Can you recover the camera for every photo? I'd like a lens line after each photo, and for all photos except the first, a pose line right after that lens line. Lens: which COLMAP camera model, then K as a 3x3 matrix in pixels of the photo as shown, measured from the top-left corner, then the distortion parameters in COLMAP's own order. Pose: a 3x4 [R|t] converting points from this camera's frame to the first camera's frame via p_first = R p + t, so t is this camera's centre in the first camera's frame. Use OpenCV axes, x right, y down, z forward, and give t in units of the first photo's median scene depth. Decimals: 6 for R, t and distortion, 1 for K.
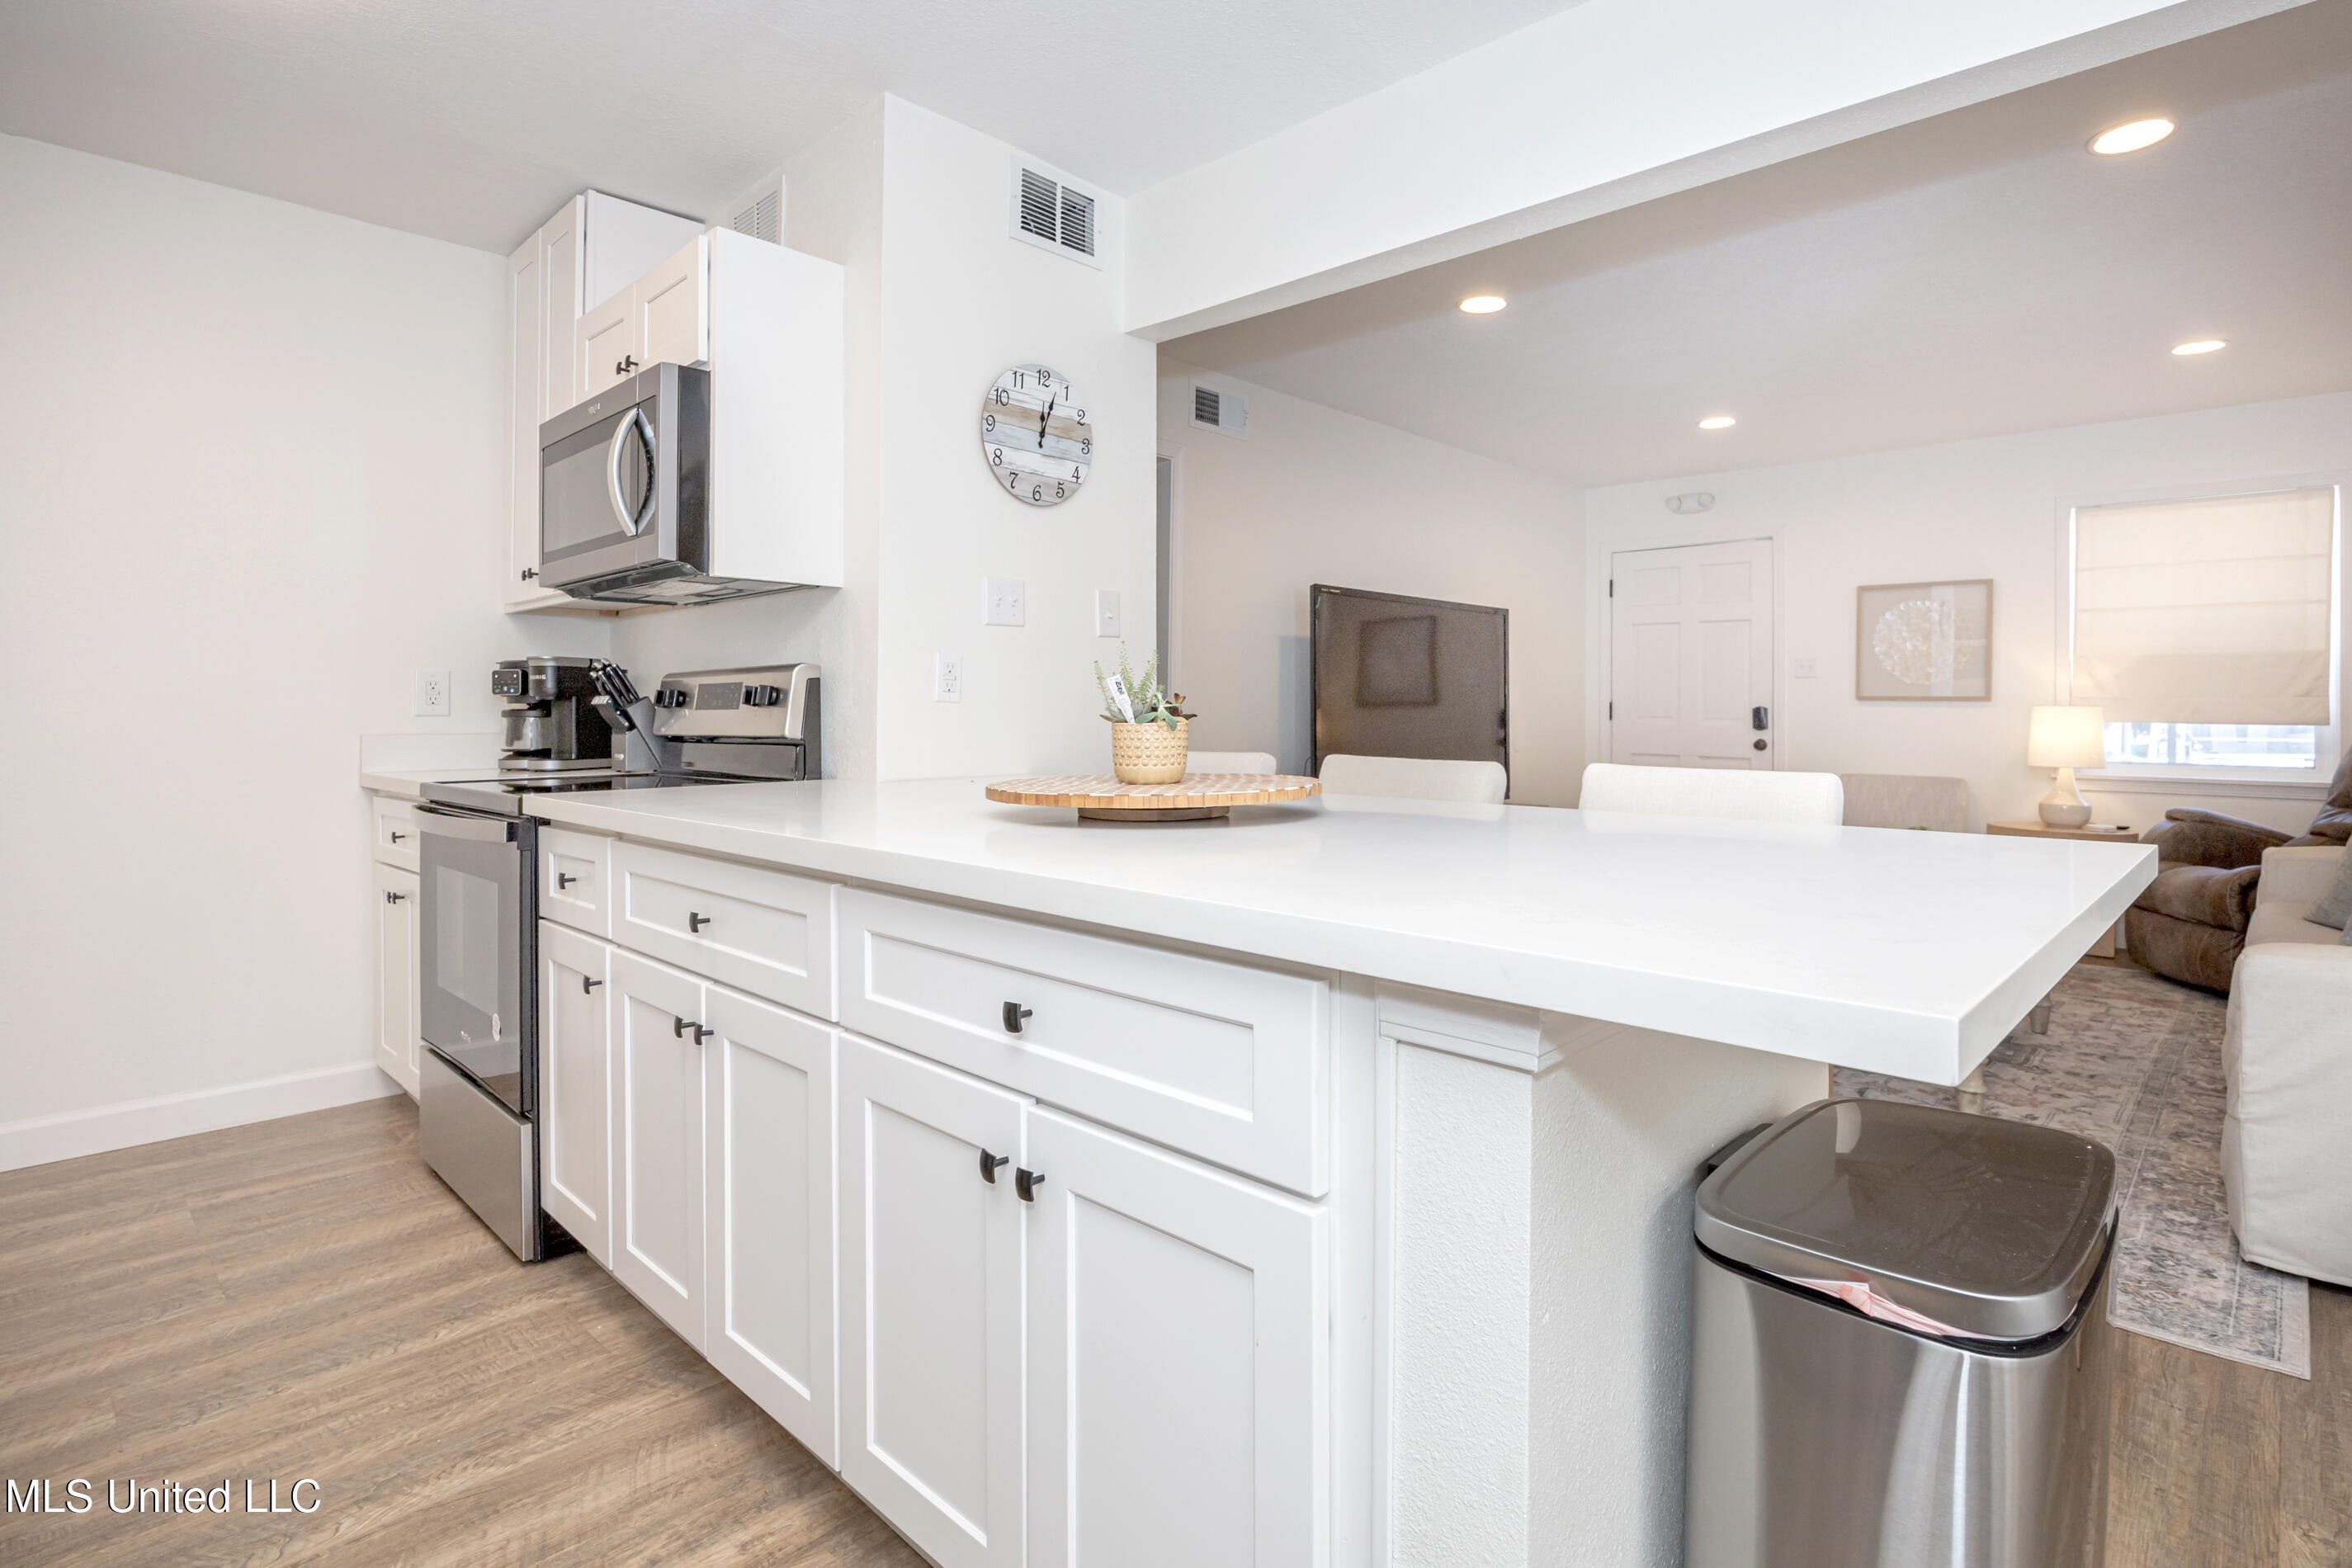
lens RADIAL K [[1154.4, 0, 1227.0], [0, 1154.4, 717.4], [0, 0, 1]] dist [-0.001379, 0.000576]
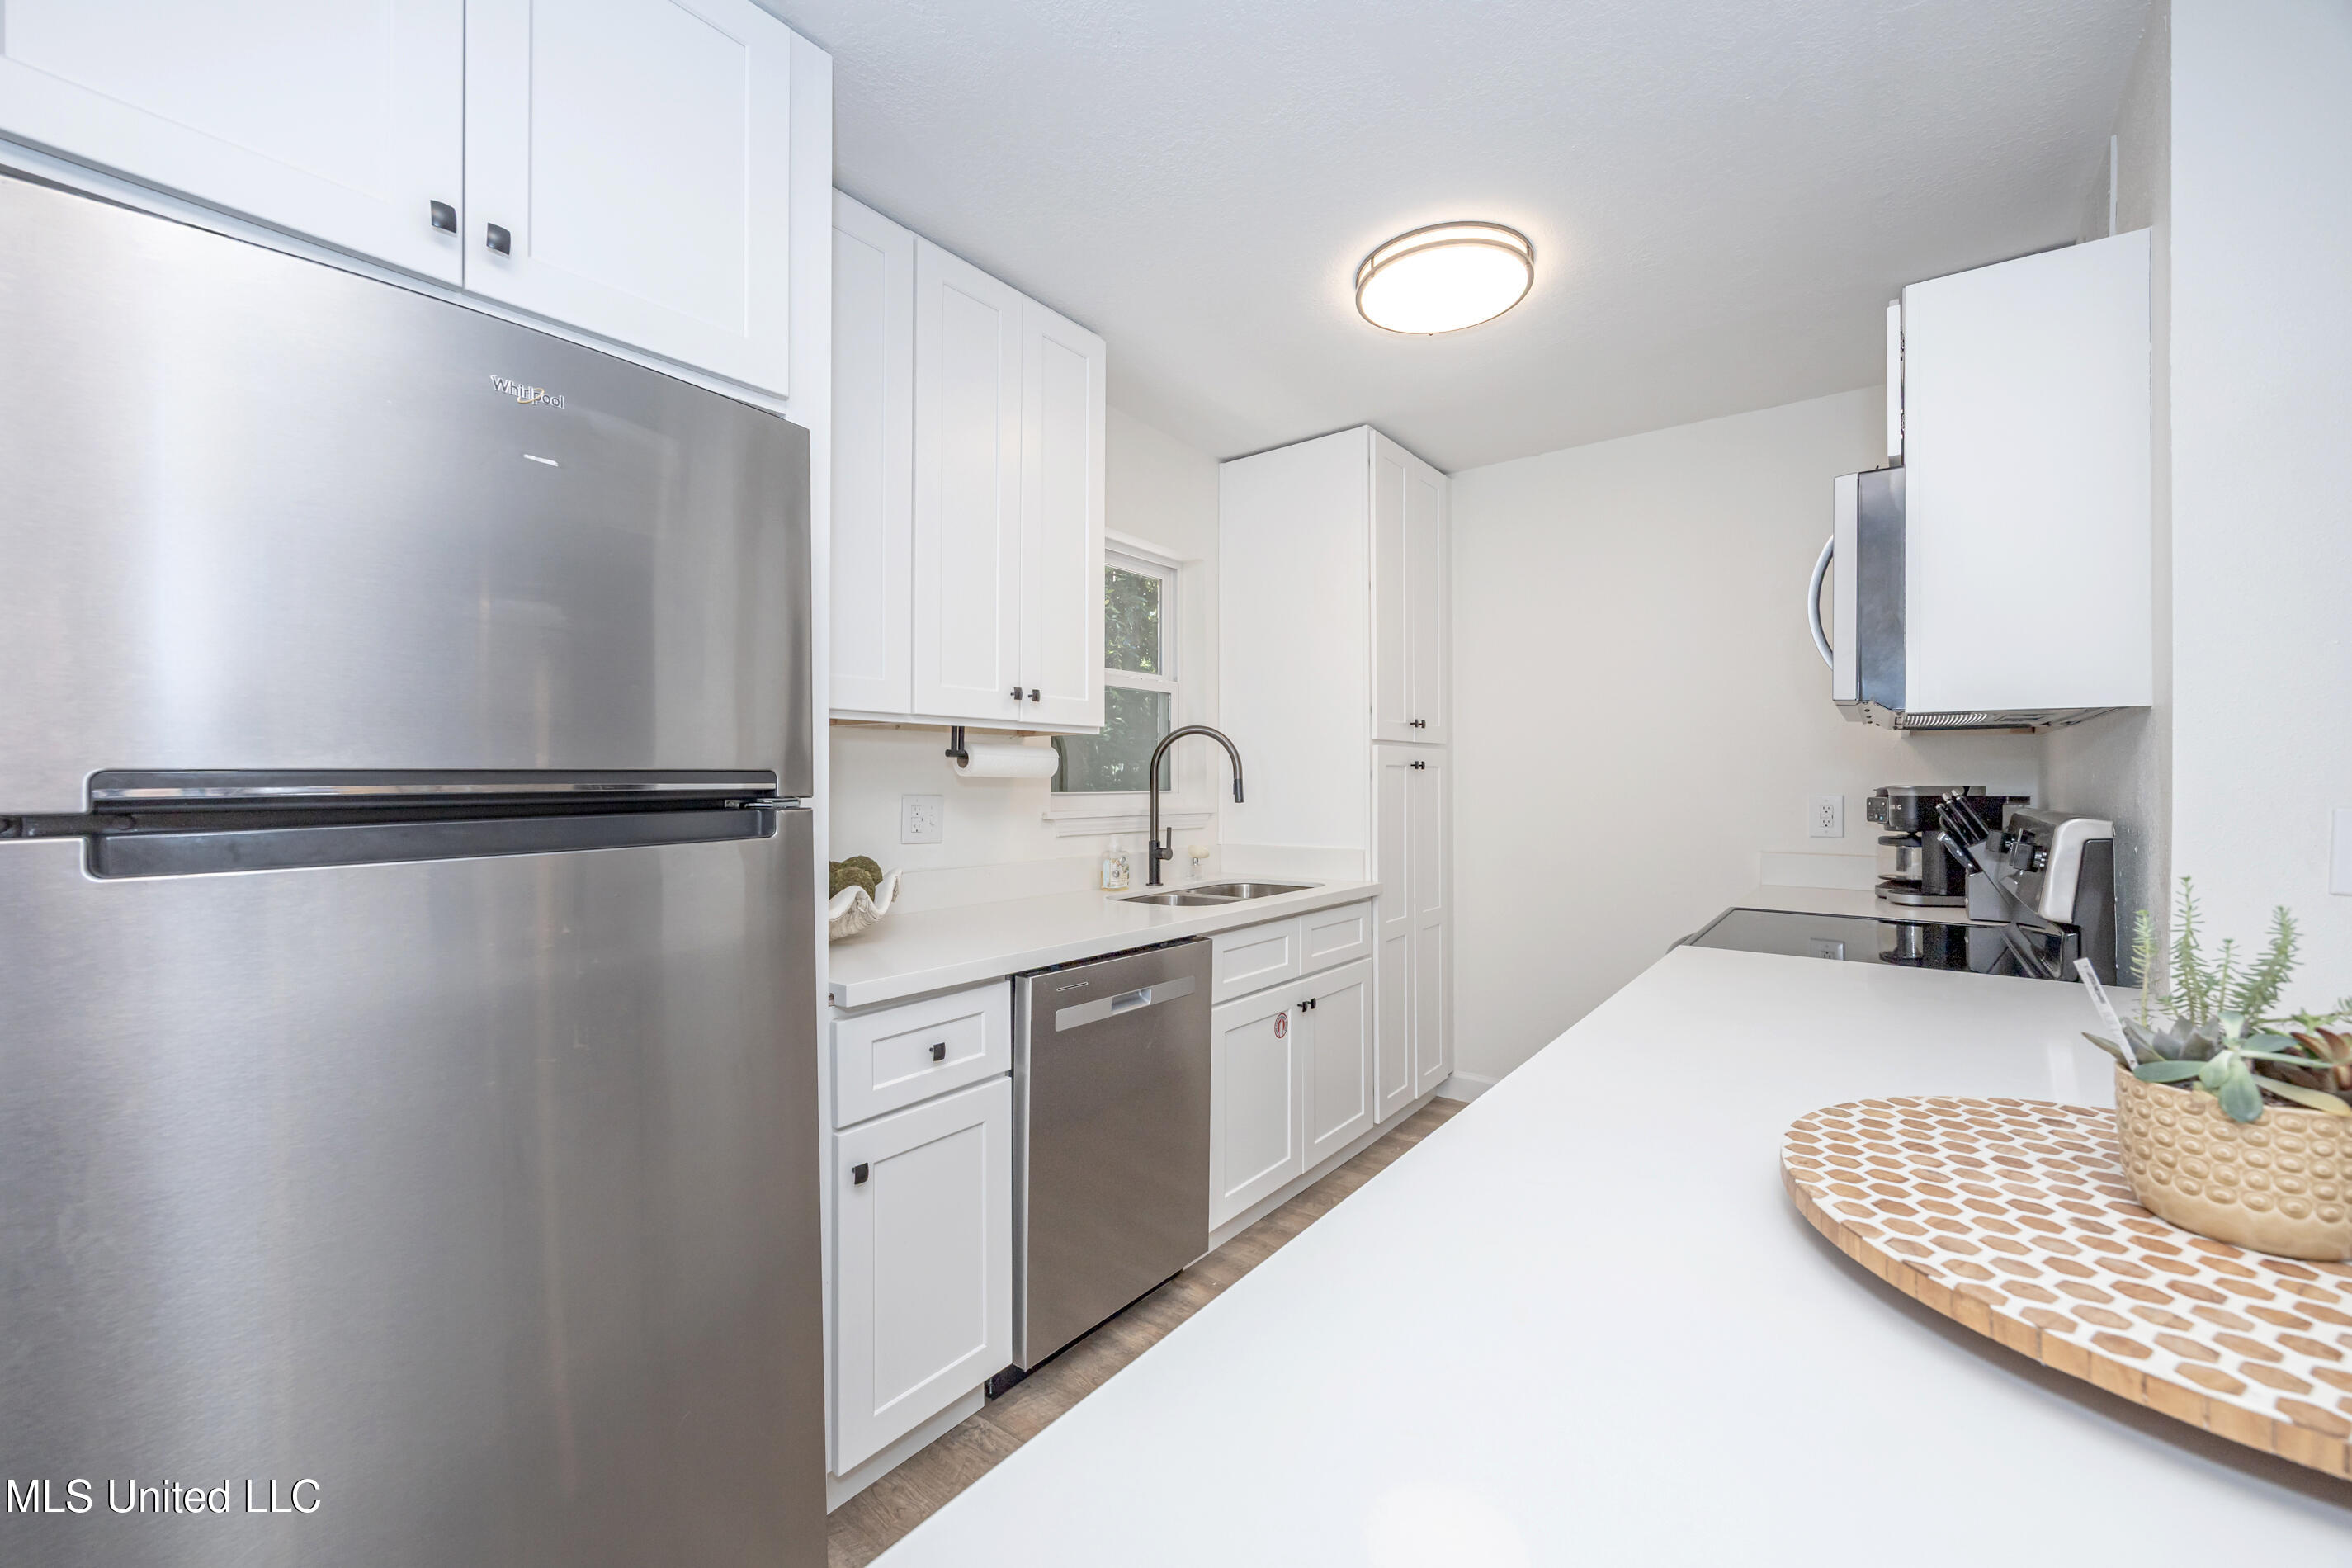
lens RADIAL K [[947.4, 0, 1176.0], [0, 947.4, 784.0], [0, 0, 1]] dist [-0.000037, -0.000076]
pose [[0.092325, 0.010790, -0.995670, 0.099742], [-0.003496, 0.999939, 0.010512, -0.042966], [0.995723, 0.002510, 0.092357, 0.227037]]
